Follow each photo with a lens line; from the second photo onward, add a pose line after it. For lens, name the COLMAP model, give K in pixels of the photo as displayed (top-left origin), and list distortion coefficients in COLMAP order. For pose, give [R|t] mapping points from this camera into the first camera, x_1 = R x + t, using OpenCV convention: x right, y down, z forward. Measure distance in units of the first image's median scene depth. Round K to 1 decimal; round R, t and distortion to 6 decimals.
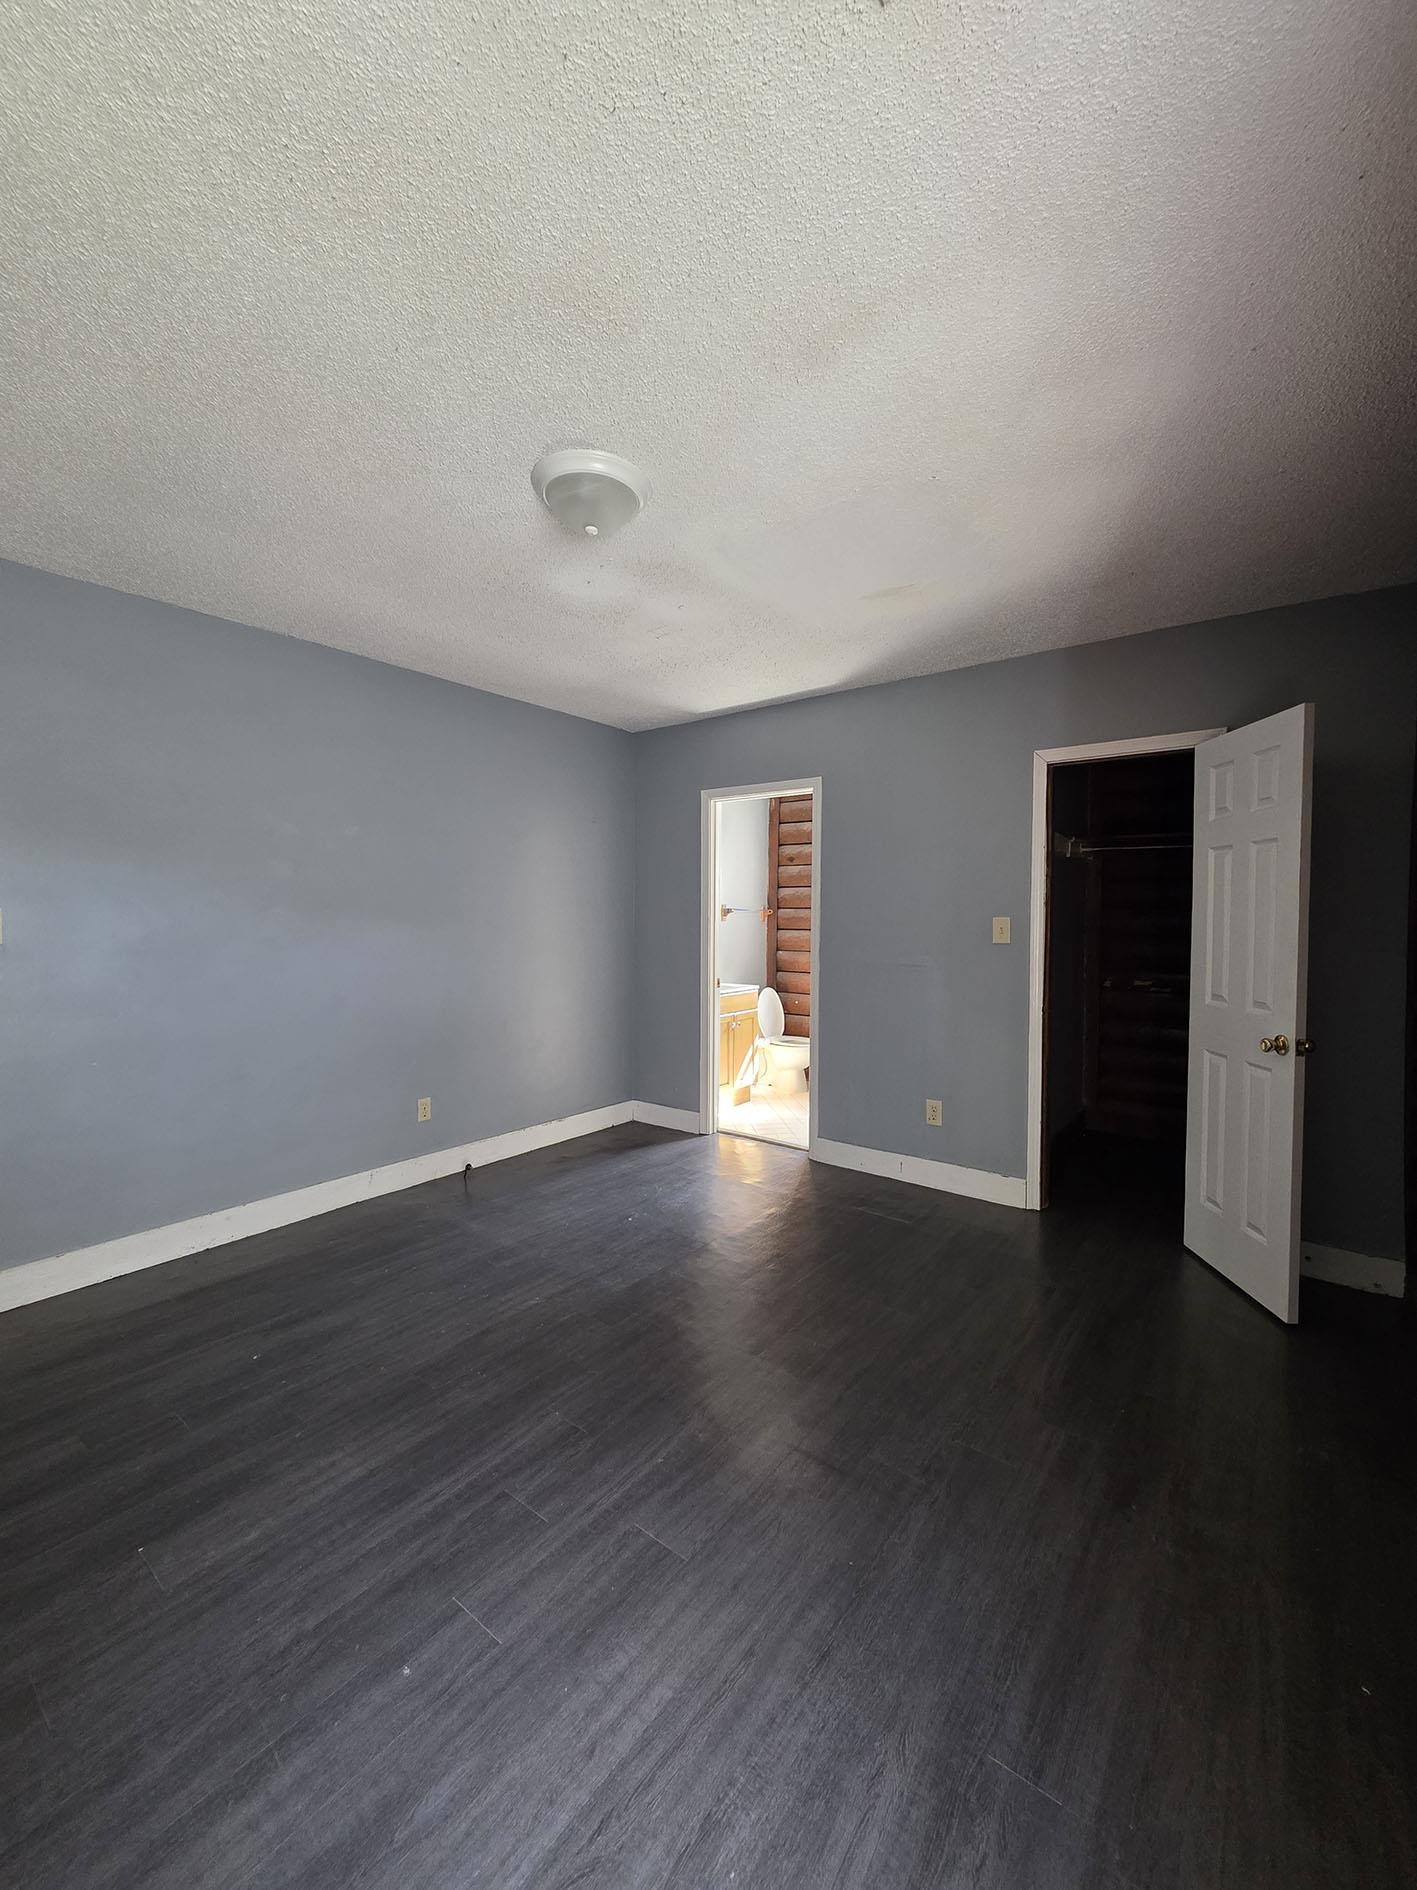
lens RADIAL K [[757.2, 0, 711.0], [0, 757.2, 937.4], [0, 0, 1]] dist [-0.000088, -0.000145]
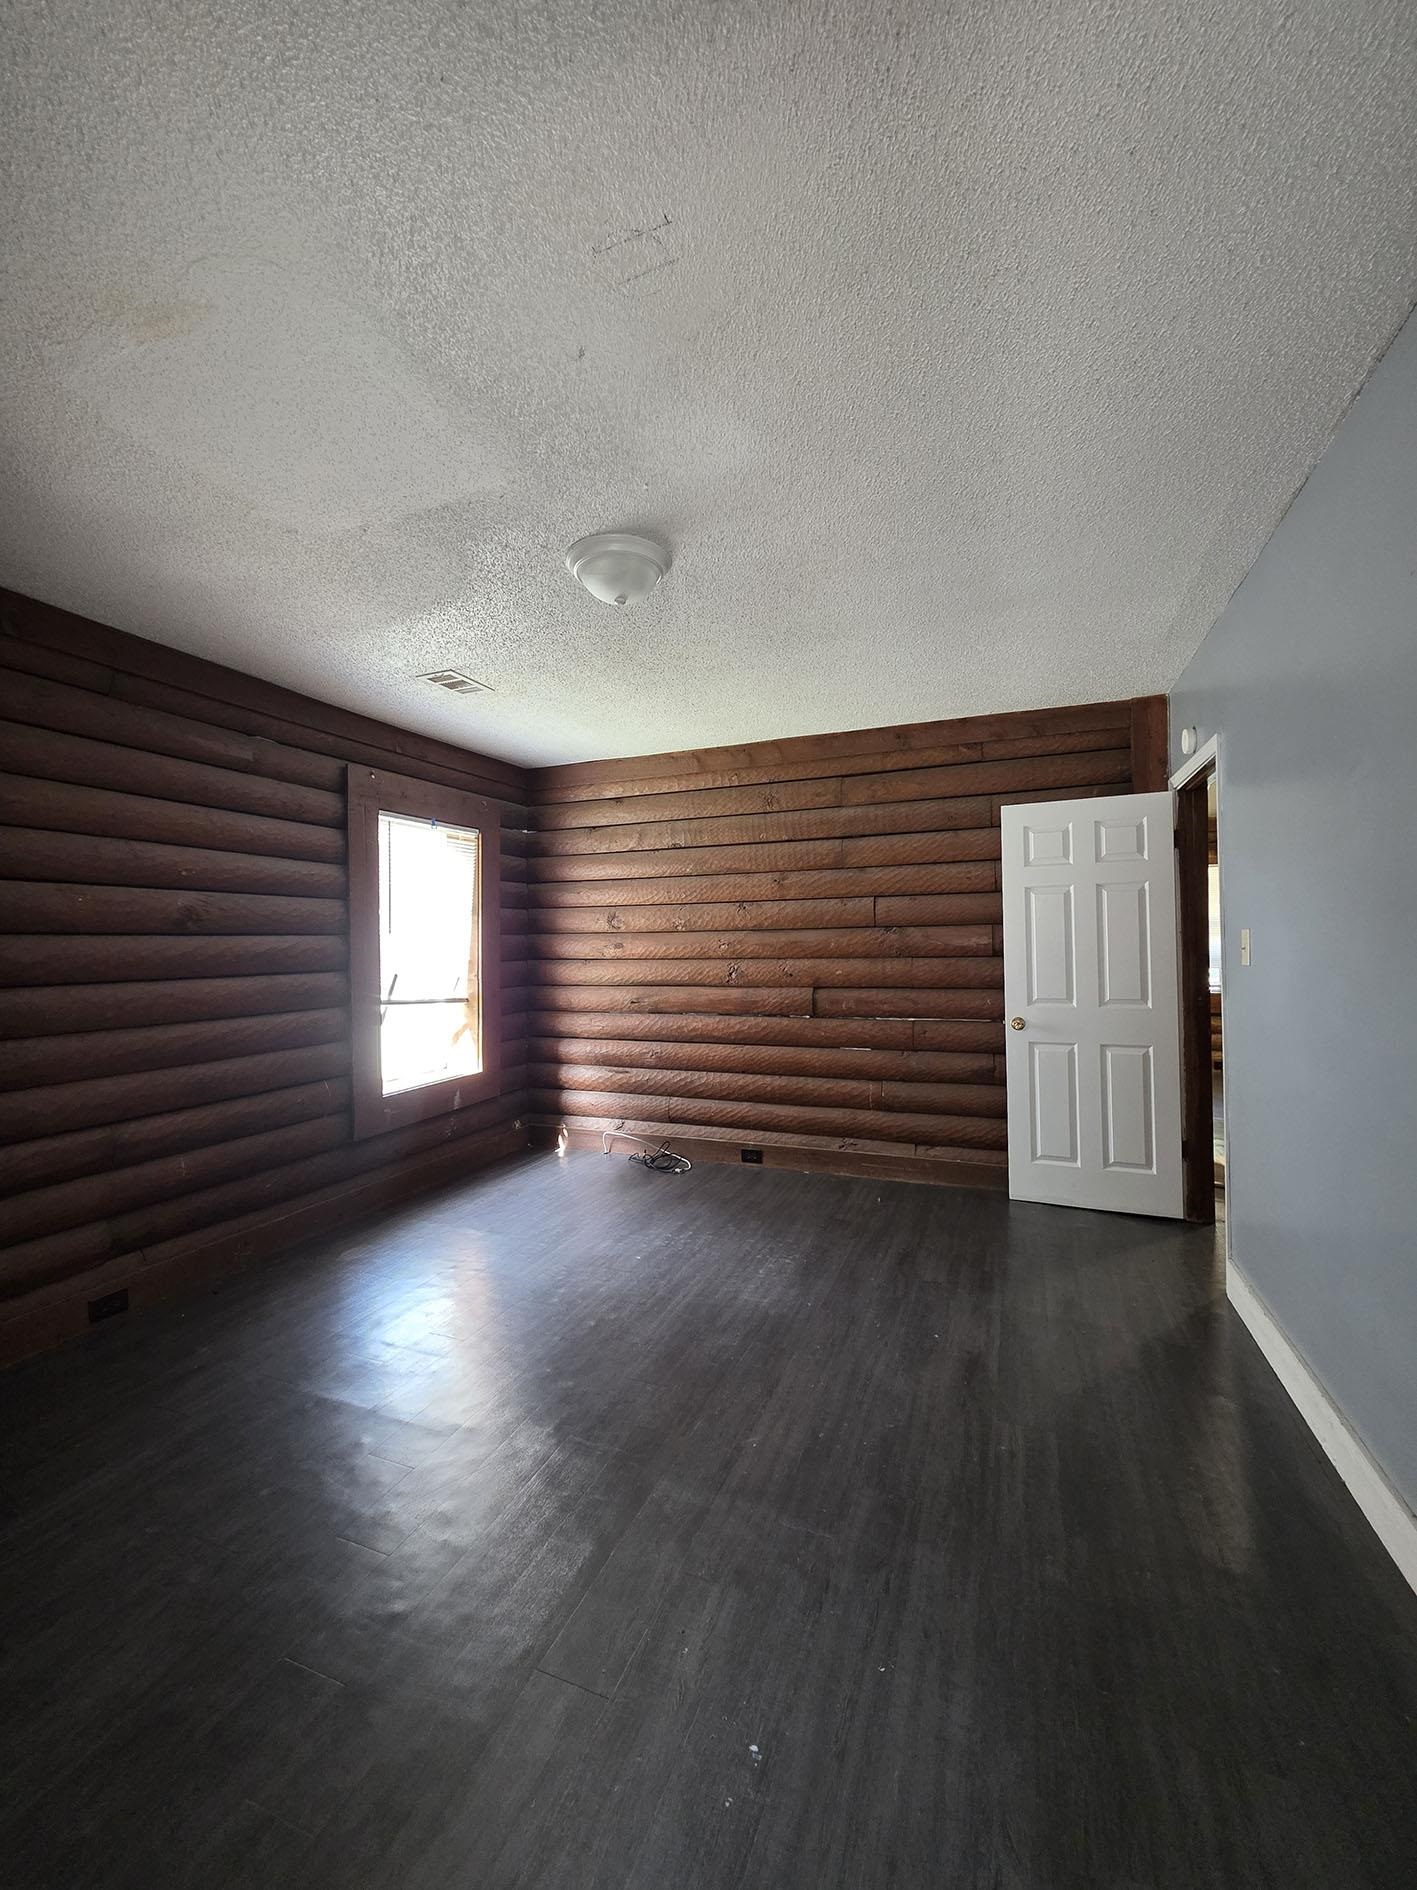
lens RADIAL K [[757.2, 0, 711.0], [0, 757.2, 937.4], [0, 0, 1]] dist [-0.000088, -0.000145]
pose [[-0.960075, 0.016353, -0.279264, 0.008232], [0.010748, 0.999709, 0.021591, -0.024552], [0.279536, 0.017728, -0.959972, 0.794691]]
